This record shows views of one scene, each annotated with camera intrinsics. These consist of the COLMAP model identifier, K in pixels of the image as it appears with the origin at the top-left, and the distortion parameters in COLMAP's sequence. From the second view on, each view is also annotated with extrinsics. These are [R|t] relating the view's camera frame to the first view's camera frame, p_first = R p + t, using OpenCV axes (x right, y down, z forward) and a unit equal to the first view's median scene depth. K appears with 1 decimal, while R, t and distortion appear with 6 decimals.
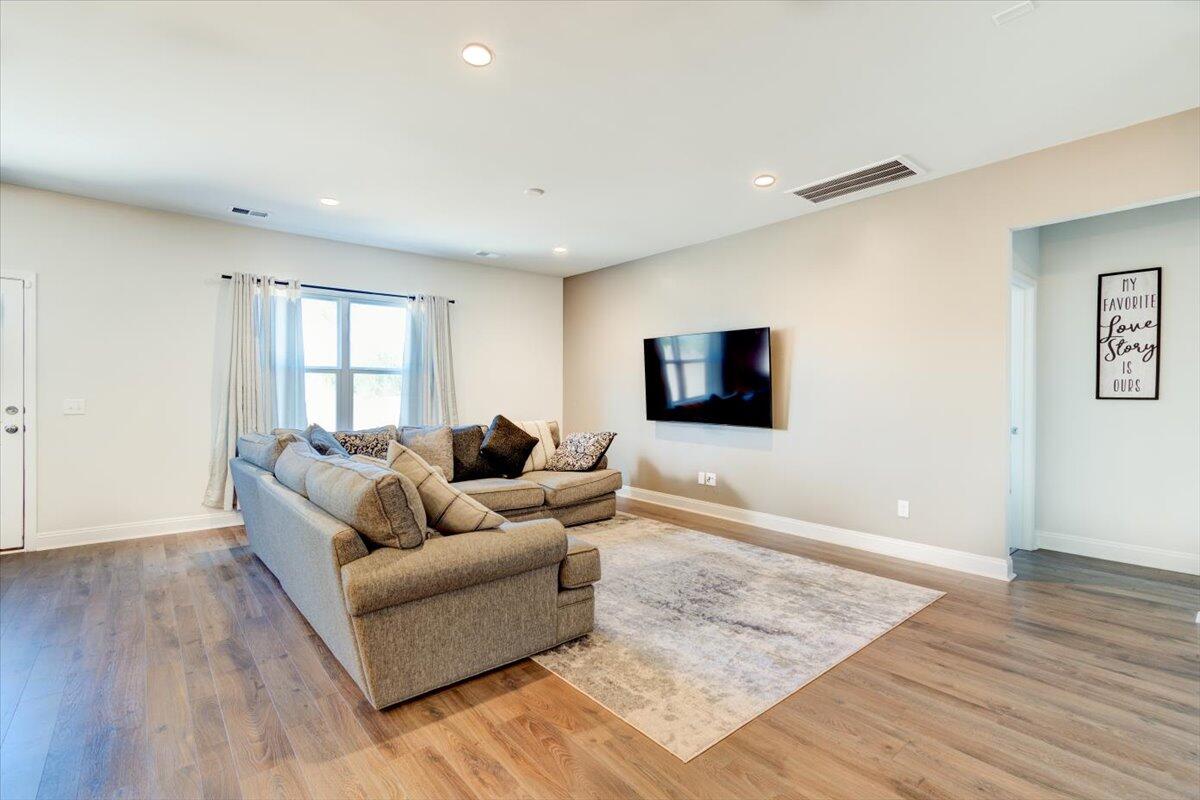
lens RADIAL K [[553.4, 0, 599.5], [0, 553.4, 396.3], [0, 0, 1]] dist [0.008211, 0.000151]
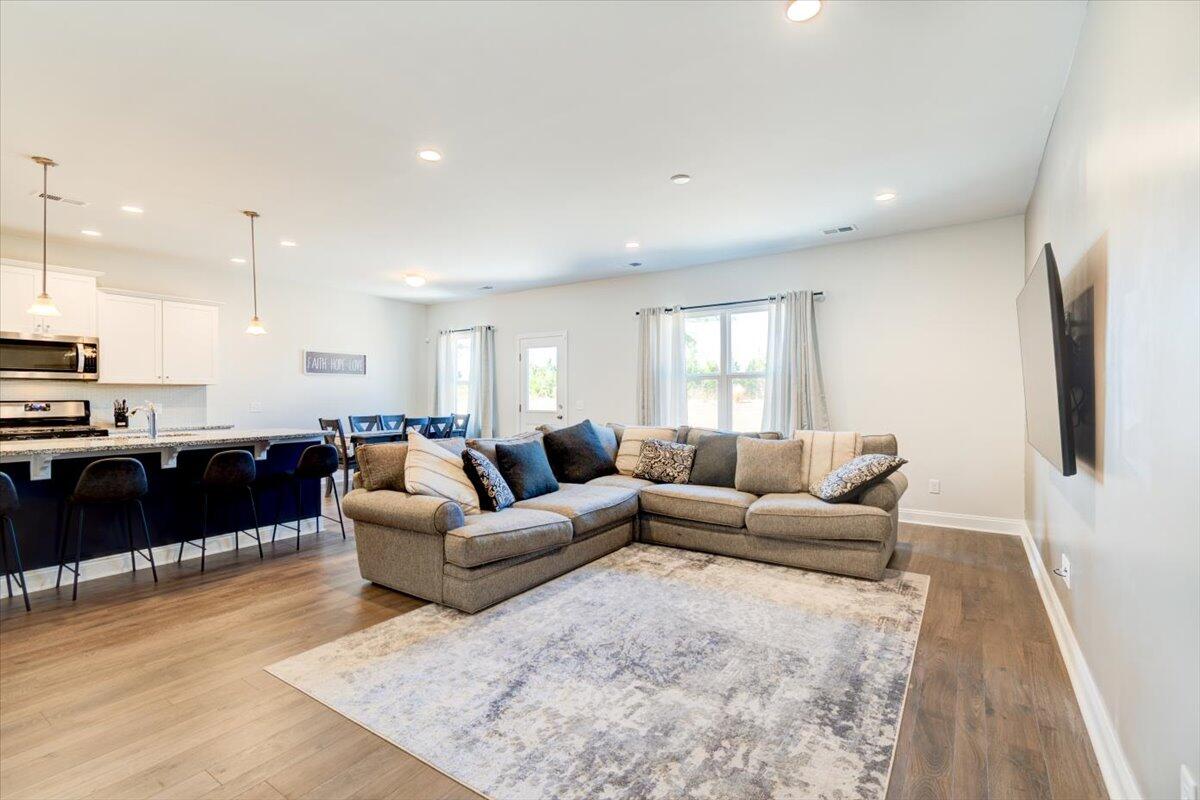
lens RADIAL K [[553.4, 0, 599.5], [0, 553.4, 396.3], [0, 0, 1]] dist [0.008211, 0.000151]
pose [[0.259539, -0.002690, -0.965729, 0.924364], [-0.001237, 0.999994, -0.003118, -0.003798], [0.965732, 0.002004, 0.259534, 0.787050]]
